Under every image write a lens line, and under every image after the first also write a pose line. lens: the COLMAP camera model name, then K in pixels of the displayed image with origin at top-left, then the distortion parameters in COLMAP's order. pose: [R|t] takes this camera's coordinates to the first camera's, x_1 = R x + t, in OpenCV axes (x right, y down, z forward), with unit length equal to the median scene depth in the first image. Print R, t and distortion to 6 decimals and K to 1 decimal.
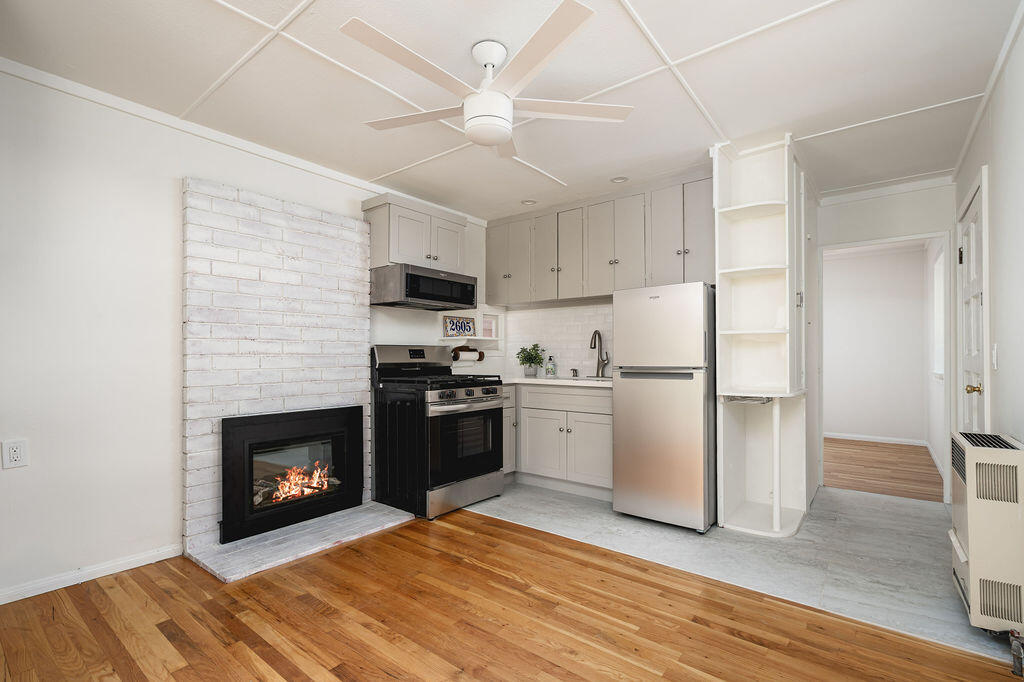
lens RADIAL K [[463.3, 0, 514.3], [0, 463.3, 354.4], [0, 0, 1]] dist [-0.002727, -0.000089]
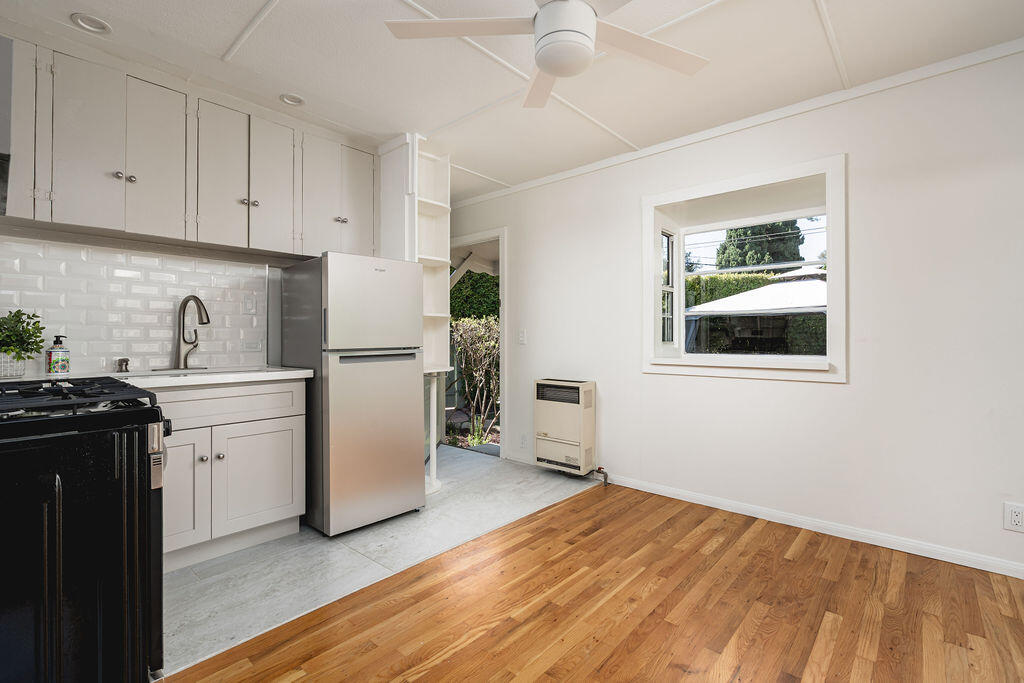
lens RADIAL K [[465.0, 0, 513.9], [0, 465.0, 332.2], [0, 0, 1]] dist [-0.000269, 0.000153]
pose [[0.061223, 0.010315, 0.998071, -0.512340], [-0.004317, 0.999940, -0.010069, 0.003501], [-0.998115, -0.003692, 0.061264, 0.612670]]
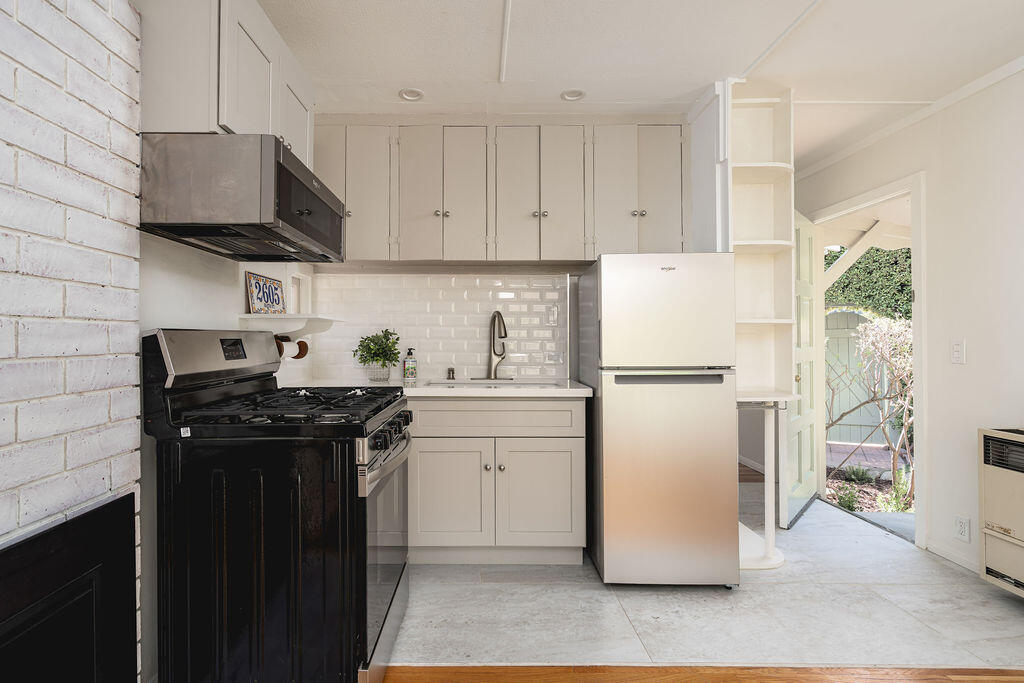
lens RADIAL K [[501.4, 0, 473.8], [0, 501.4, 336.6], [0, 0, 1]] dist [-0.000913, 0.000648]
pose [[0.790701, 0.005048, 0.612182, -0.357794], [-0.003891, 0.999987, -0.003220, -0.014205], [-0.612190, 0.000164, 0.790710, 0.513321]]
